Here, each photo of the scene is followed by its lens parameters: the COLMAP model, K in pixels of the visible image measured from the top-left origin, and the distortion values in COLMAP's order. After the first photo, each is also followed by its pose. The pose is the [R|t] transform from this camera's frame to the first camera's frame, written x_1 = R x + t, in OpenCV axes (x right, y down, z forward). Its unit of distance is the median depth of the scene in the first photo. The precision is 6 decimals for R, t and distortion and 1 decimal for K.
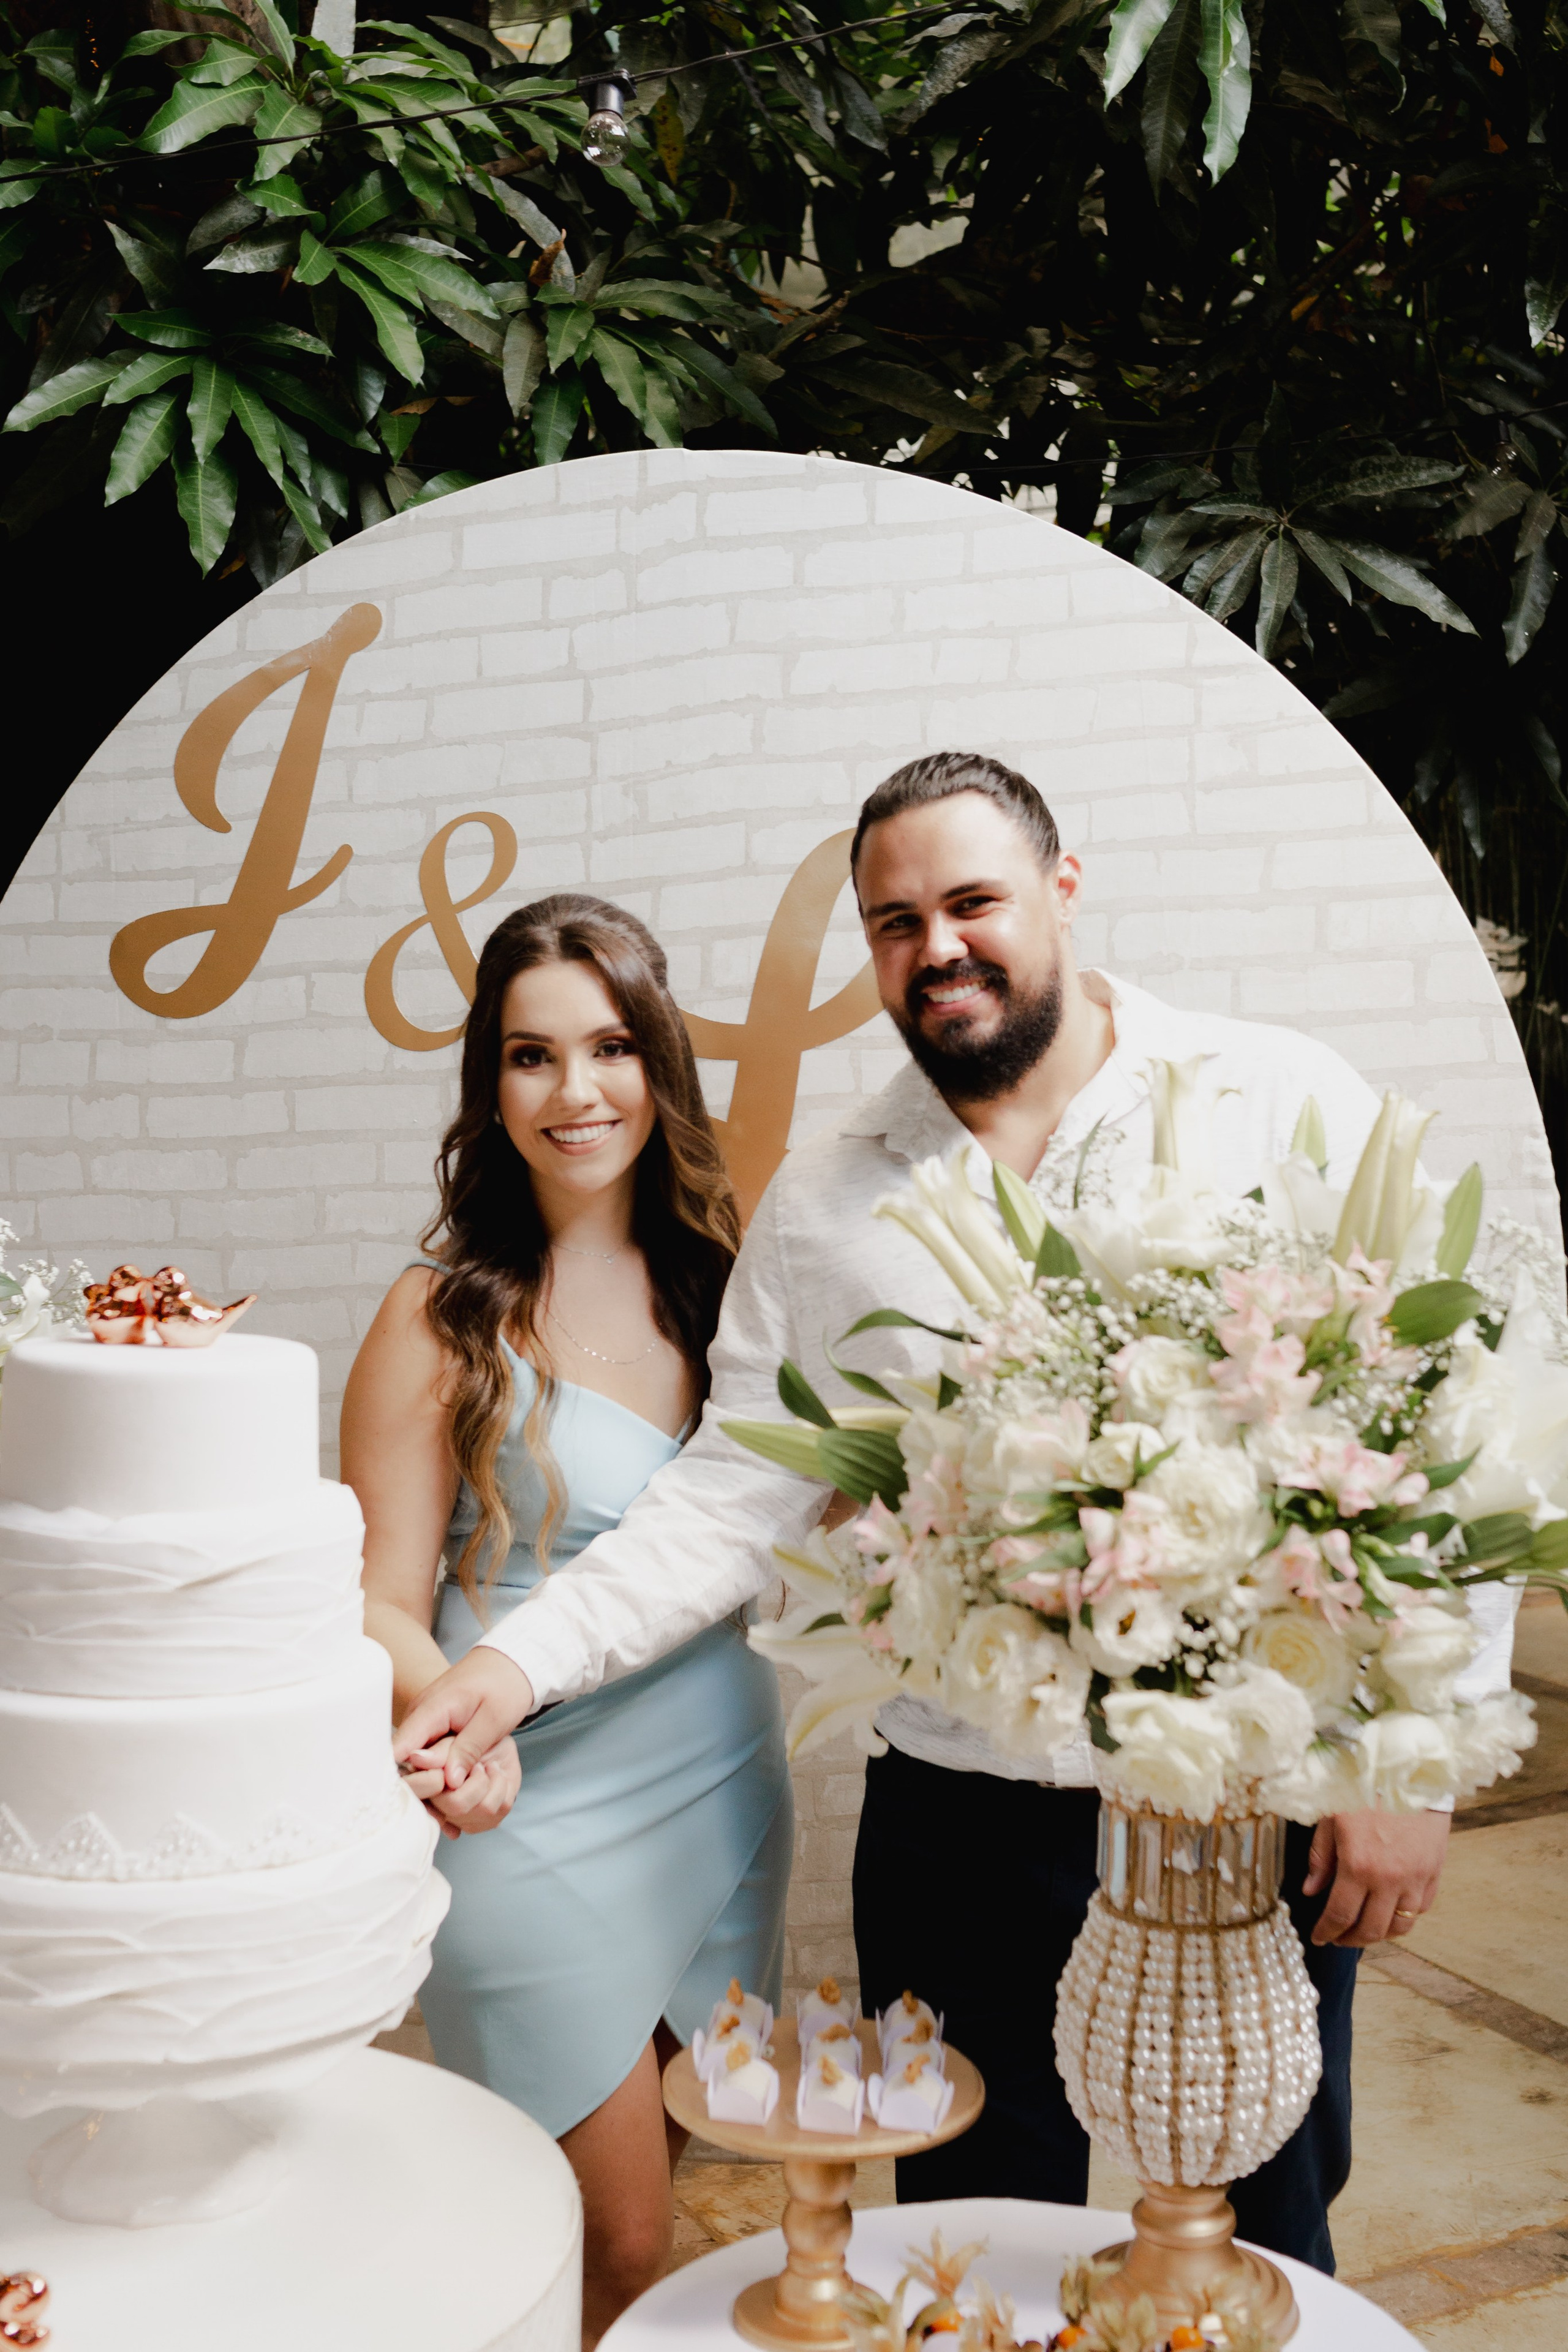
lens RADIAL K [[2599.3, 0, 813.2], [0, 2599.3, 1120.1], [0, 0, 1]] dist [-0.126613, 0.053090]
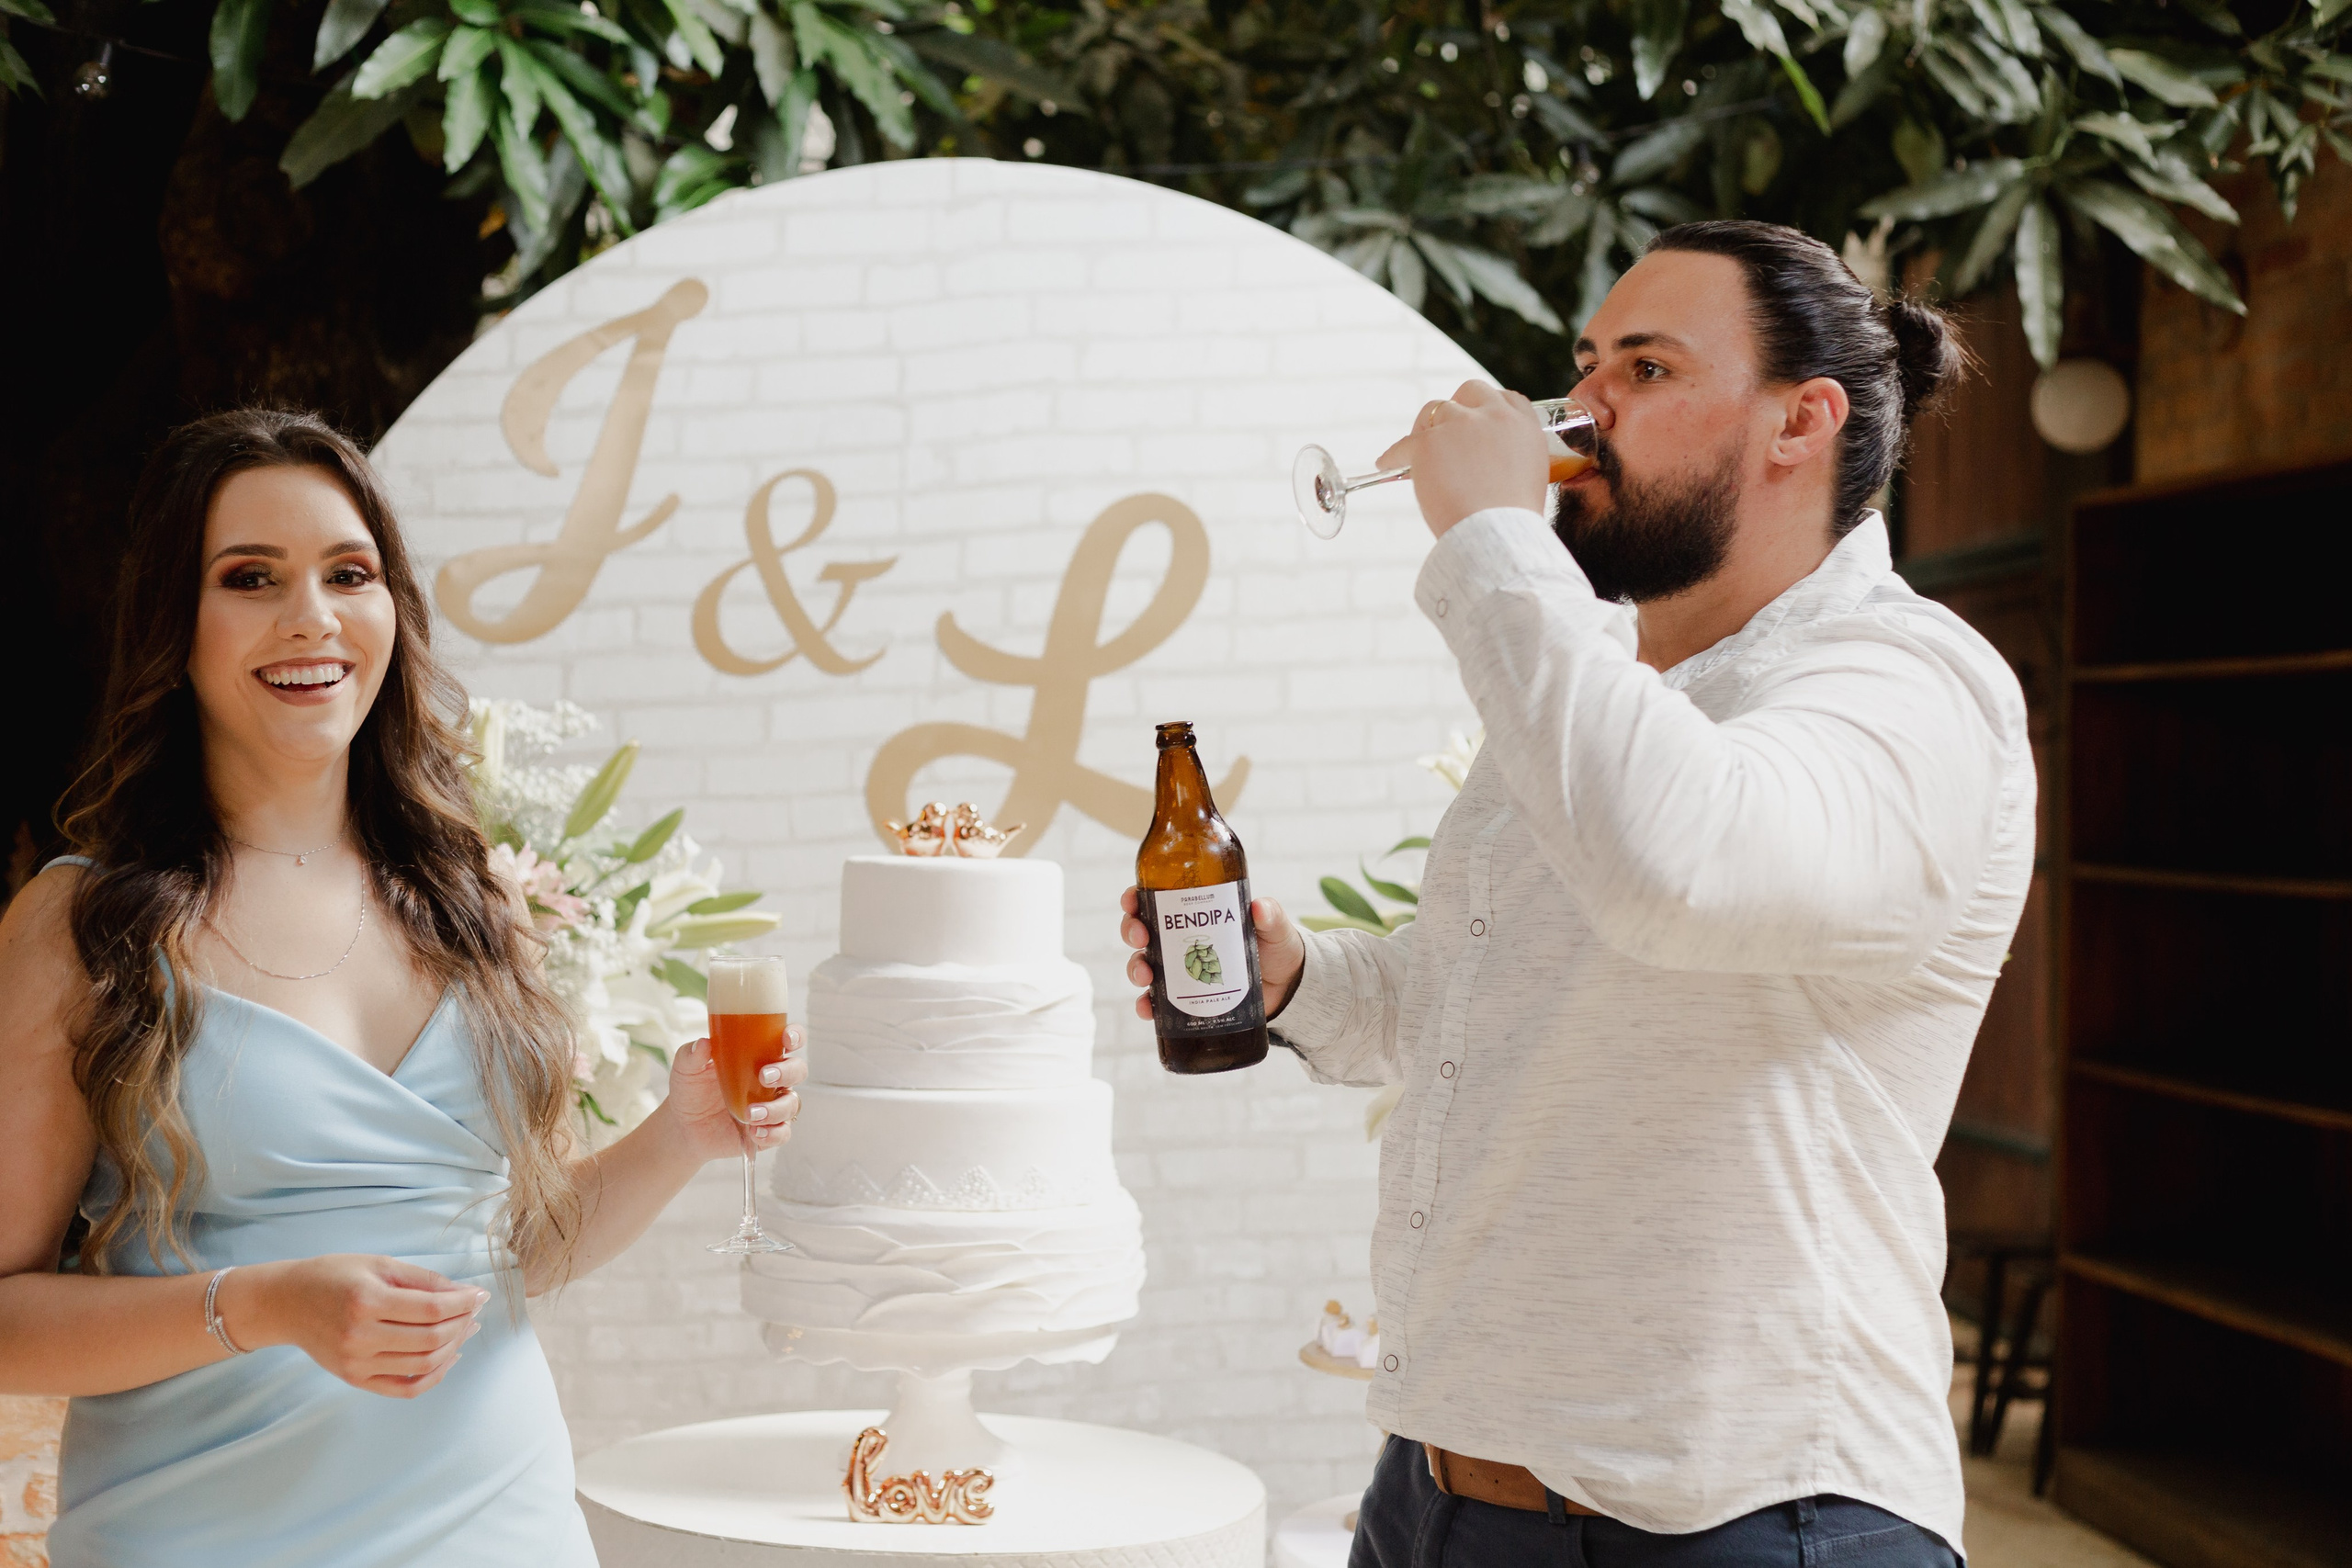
lens RADIAL K [[3551.8, 0, 1176.0], [0, 3551.8, 784.0], [0, 0, 1]] dist [0.012008, -0.011967]
pose [[0.958429, 0.004117, 0.285303, -0.423646], [0.001130, 0.999833, -0.018224, 0.049838], [-0.285330, 0.017788, 0.958264, -0.555360]]
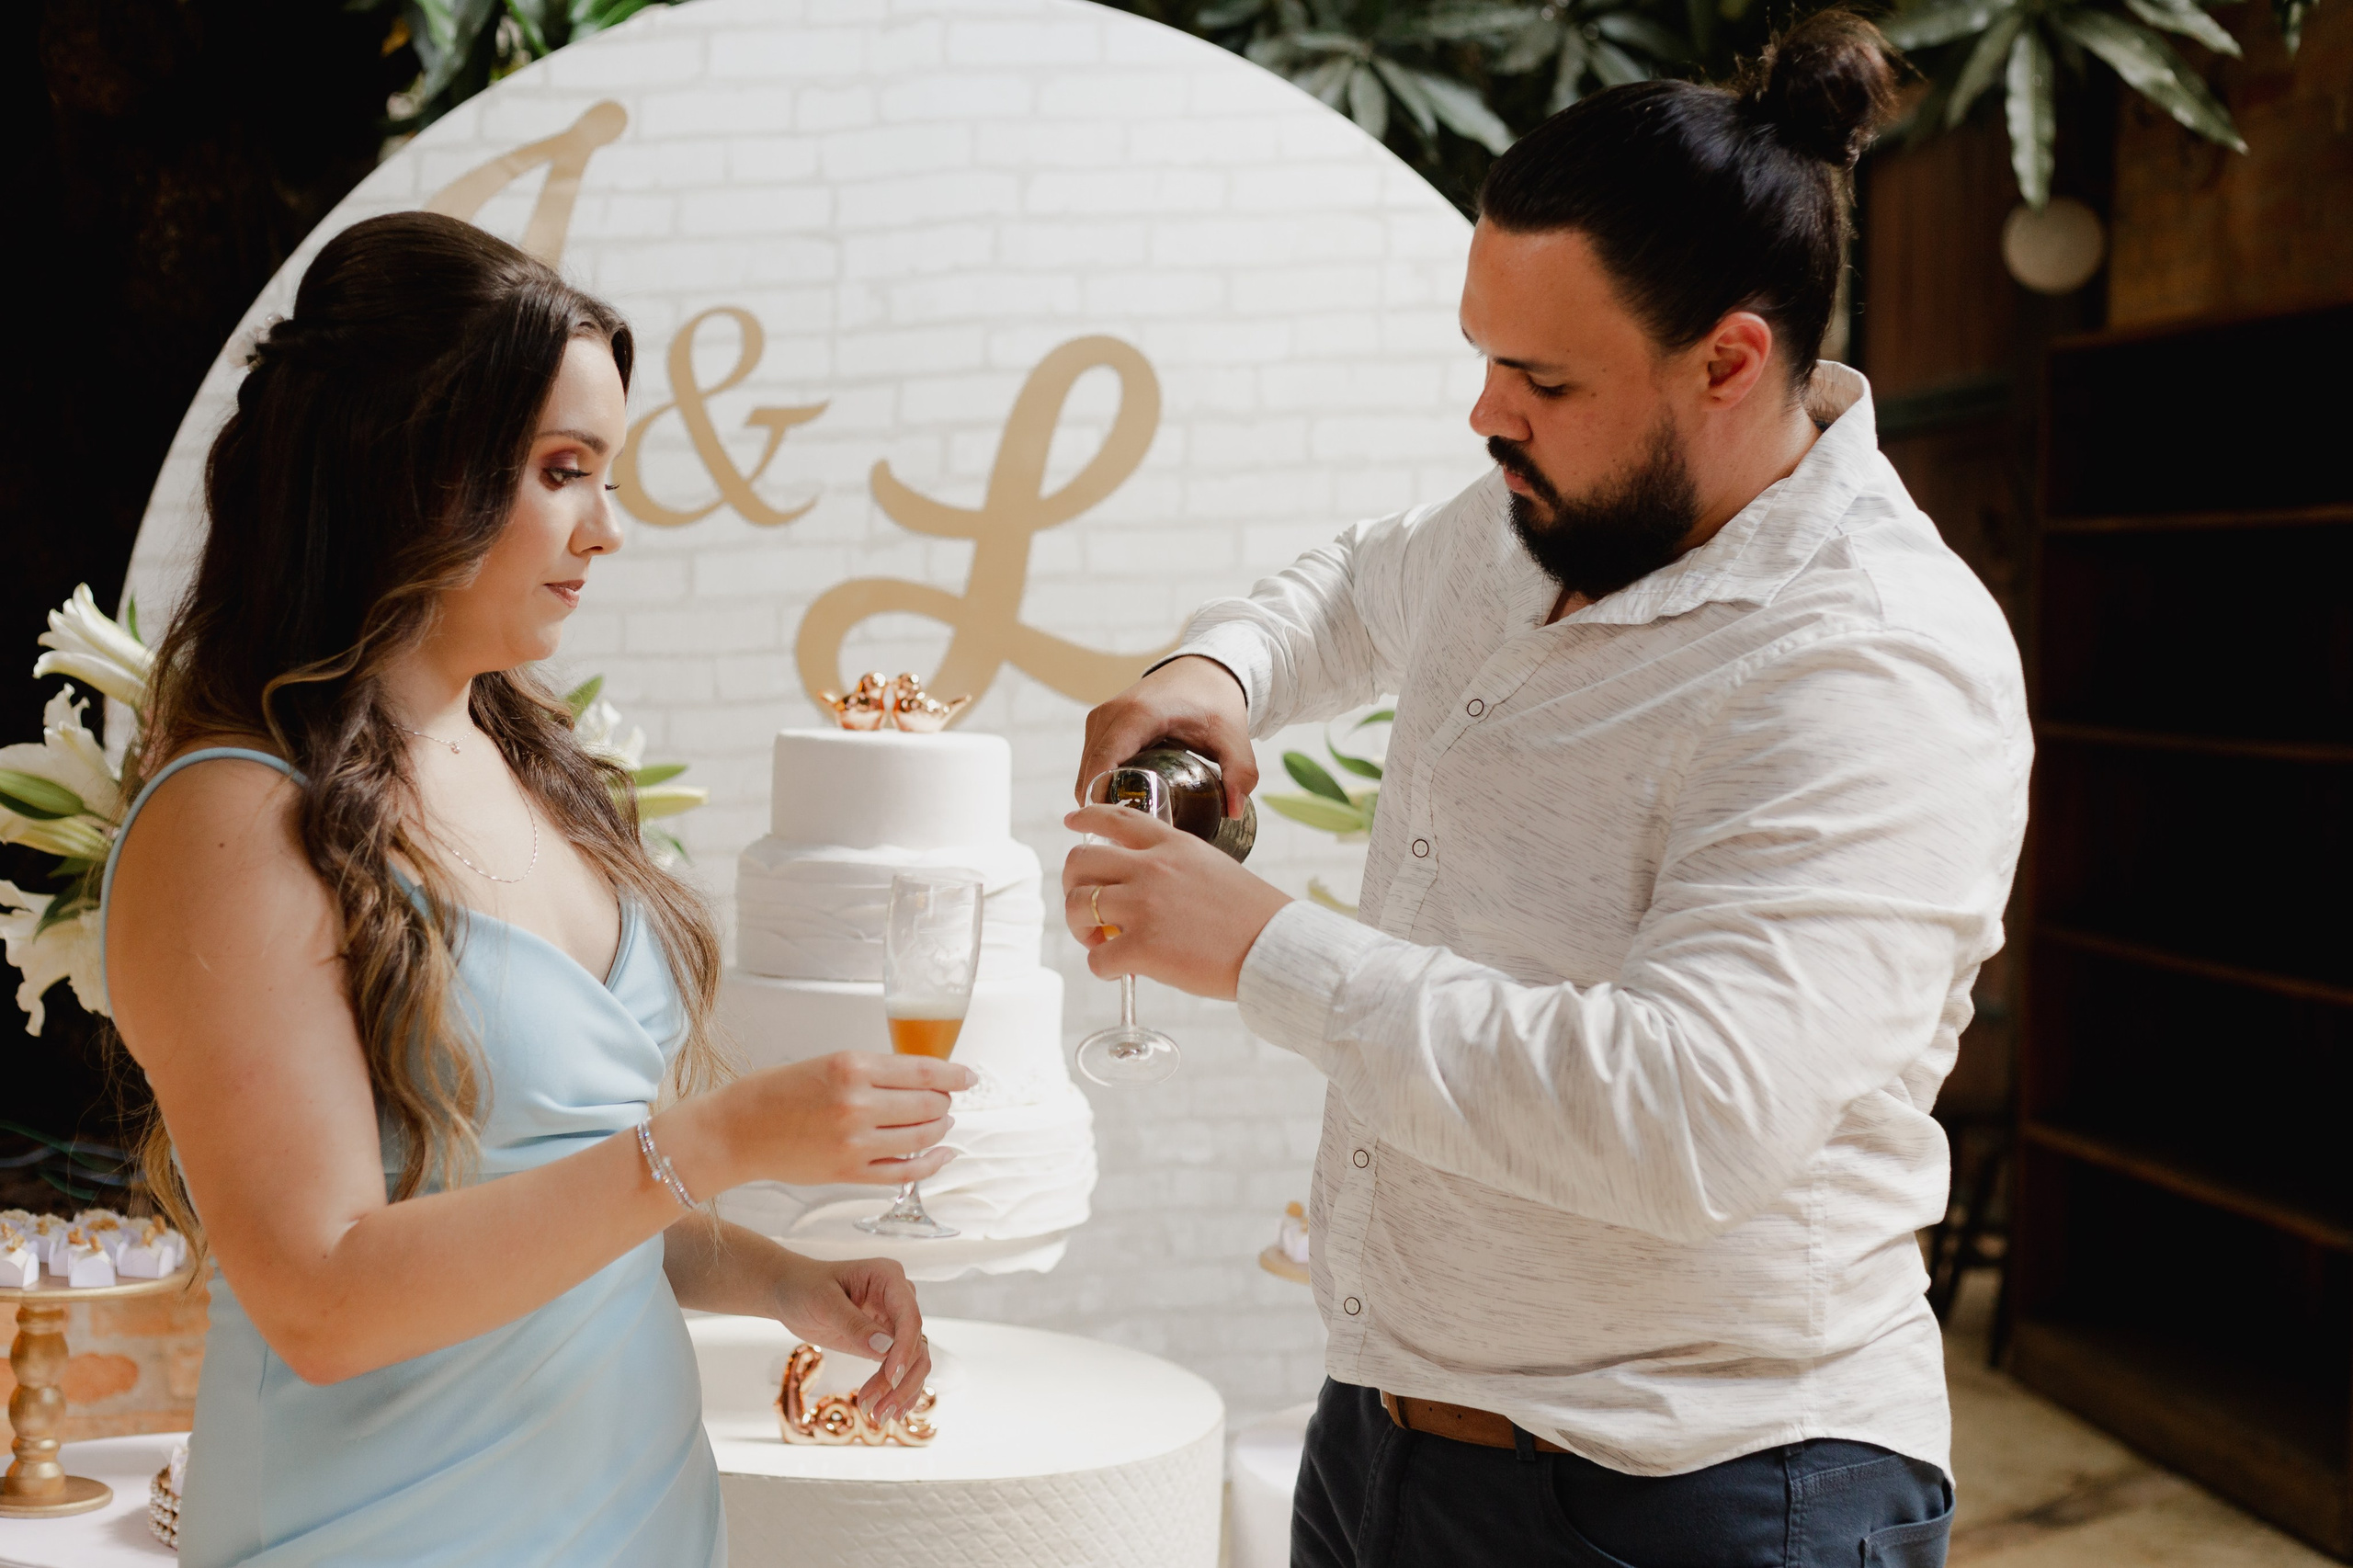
lens RADIAL K [[3599.4, 0, 1176.5], [0, 3599.4, 784.0], [0, 0, 1]] dist [0.012555, -0.023445]
pose [[0.952110, -0.004442, 0.305722, -0.415152], [-0.004382, 0.999594, 0.028170, 0.036899], [-0.305723, -0.028161, 0.951704, -0.491128]]
